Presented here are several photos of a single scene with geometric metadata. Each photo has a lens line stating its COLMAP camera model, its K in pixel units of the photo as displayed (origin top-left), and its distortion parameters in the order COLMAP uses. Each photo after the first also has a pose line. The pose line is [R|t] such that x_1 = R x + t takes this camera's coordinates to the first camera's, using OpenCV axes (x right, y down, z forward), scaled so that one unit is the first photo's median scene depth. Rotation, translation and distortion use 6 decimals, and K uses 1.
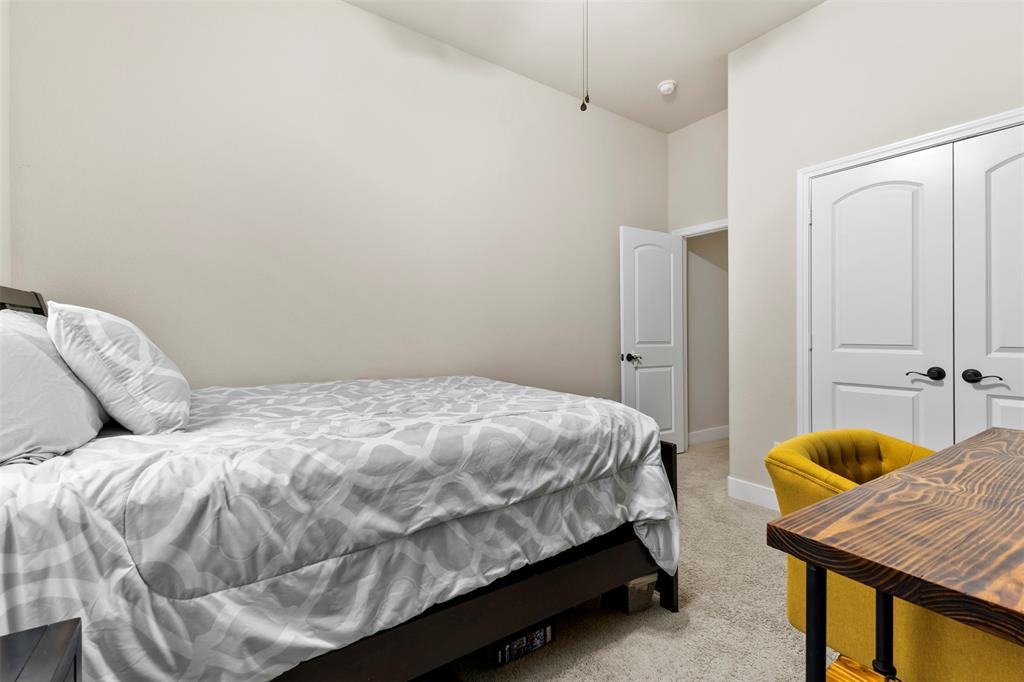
lens RADIAL K [[456.6, 0, 509.7], [0, 456.6, 333.4], [0, 0, 1]] dist [0.011798, -0.000531]
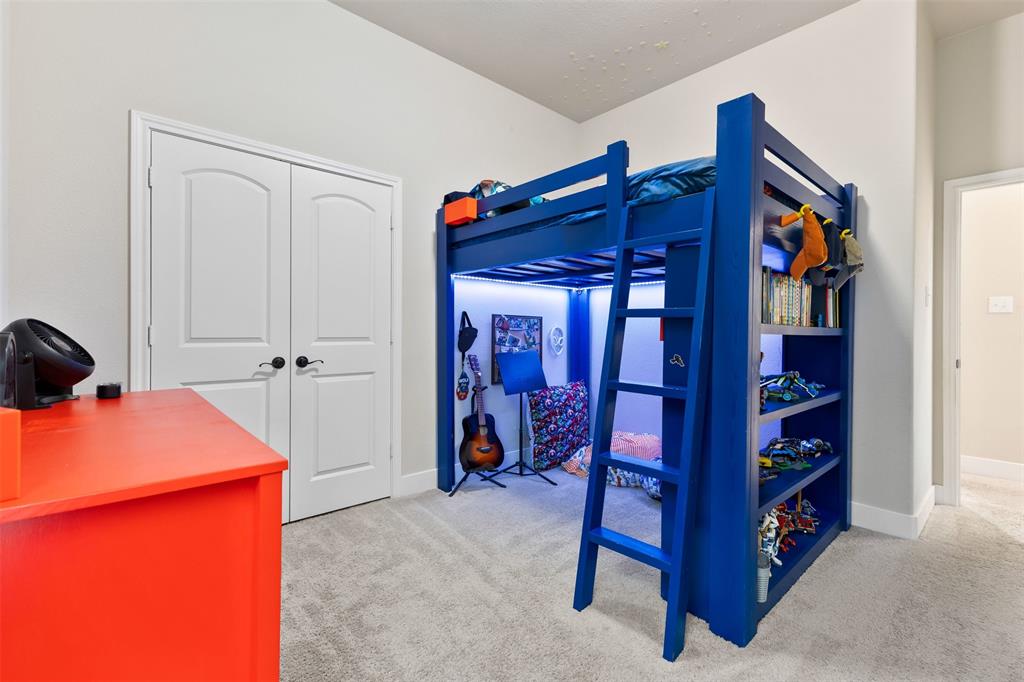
lens RADIAL K [[456.6, 0, 509.7], [0, 456.6, 333.4], [0, 0, 1]] dist [0.011798, -0.000531]
pose [[-0.172070, -0.007284, 0.985058, -0.281899], [-0.006122, 0.999961, 0.006325, 0.005814], [-0.985066, -0.004942, -0.172108, 0.650029]]
